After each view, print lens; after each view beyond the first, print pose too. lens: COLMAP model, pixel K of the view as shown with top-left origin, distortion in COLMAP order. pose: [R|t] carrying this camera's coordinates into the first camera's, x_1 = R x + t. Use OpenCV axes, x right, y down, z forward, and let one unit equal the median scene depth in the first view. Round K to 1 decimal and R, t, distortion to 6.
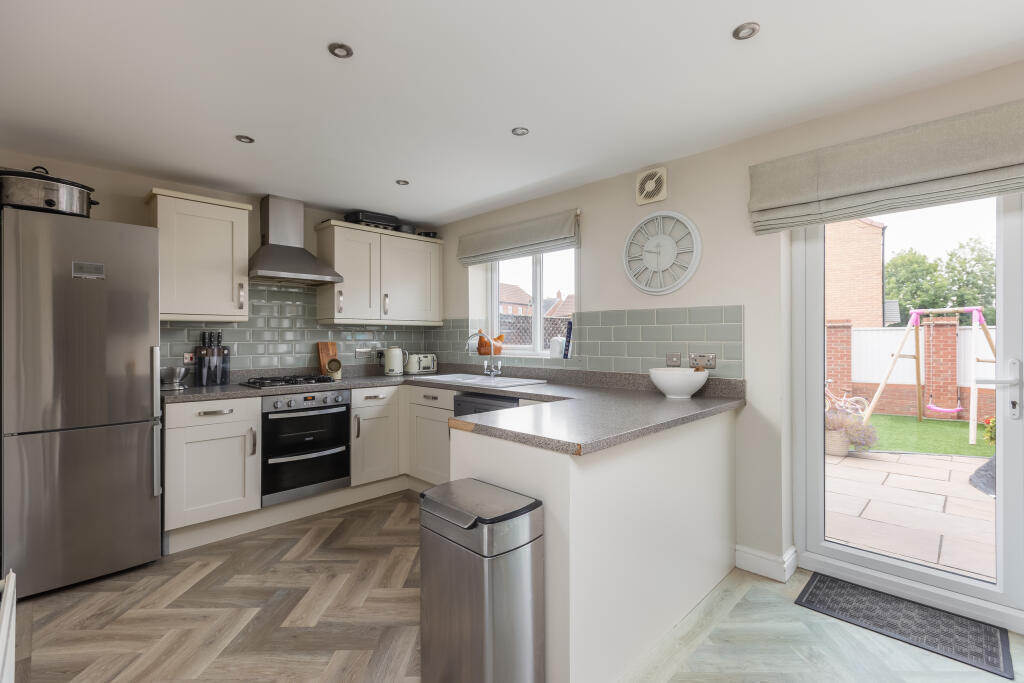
lens RADIAL K [[466.8, 0, 509.6], [0, 466.8, 336.1], [0, 0, 1]] dist [-0.001448, 0.004475]
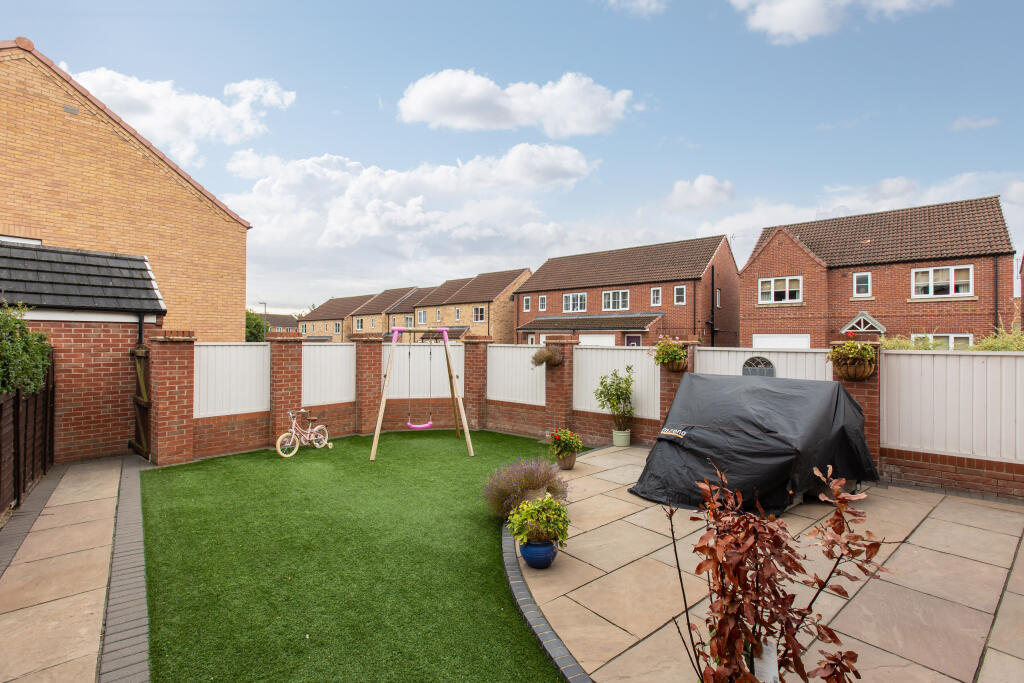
lens RADIAL K [[466.8, 0, 512.2], [0, 466.8, 339.8], [0, 0, 1]] dist [-0.001448, 0.004475]
pose [[0.108742, 0.005858, 0.994053, -0.170761], [-0.010998, 0.999929, -0.004689, -0.076092], [-0.994009, -0.010422, 0.108798, 1.789733]]
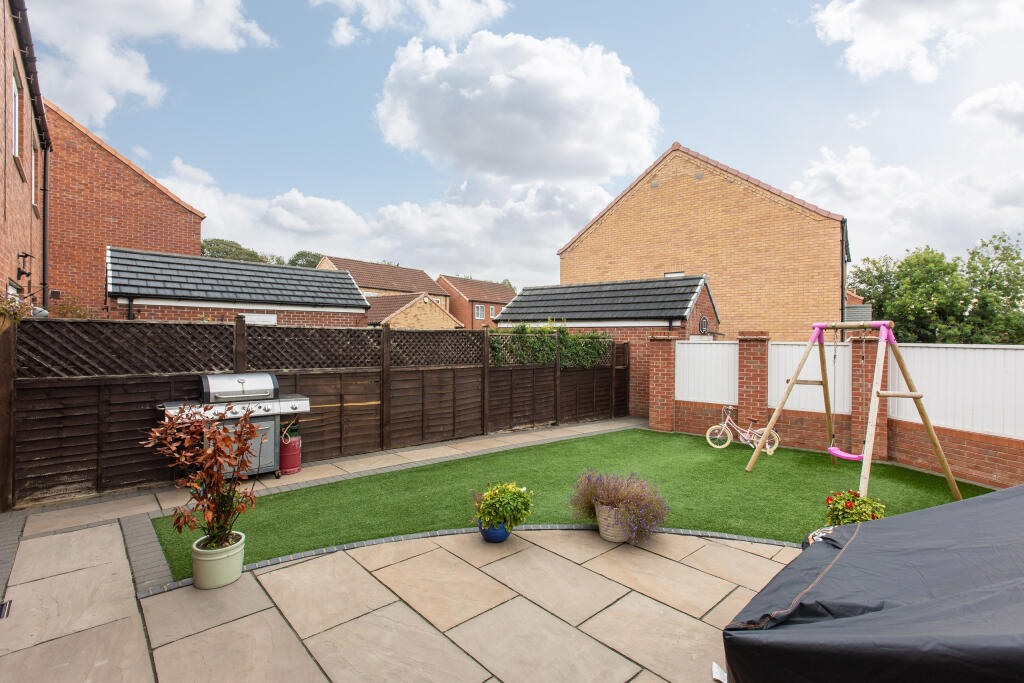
lens RADIAL K [[466.8, 0, 513.4], [0, 466.8, 334.1], [0, 0, 1]] dist [-0.001448, 0.004475]
pose [[0.999179, 0.009949, -0.039264, 1.079366], [-0.009920, 0.999950, 0.000933, -0.090848], [0.039271, -0.000543, 0.999228, 0.572632]]
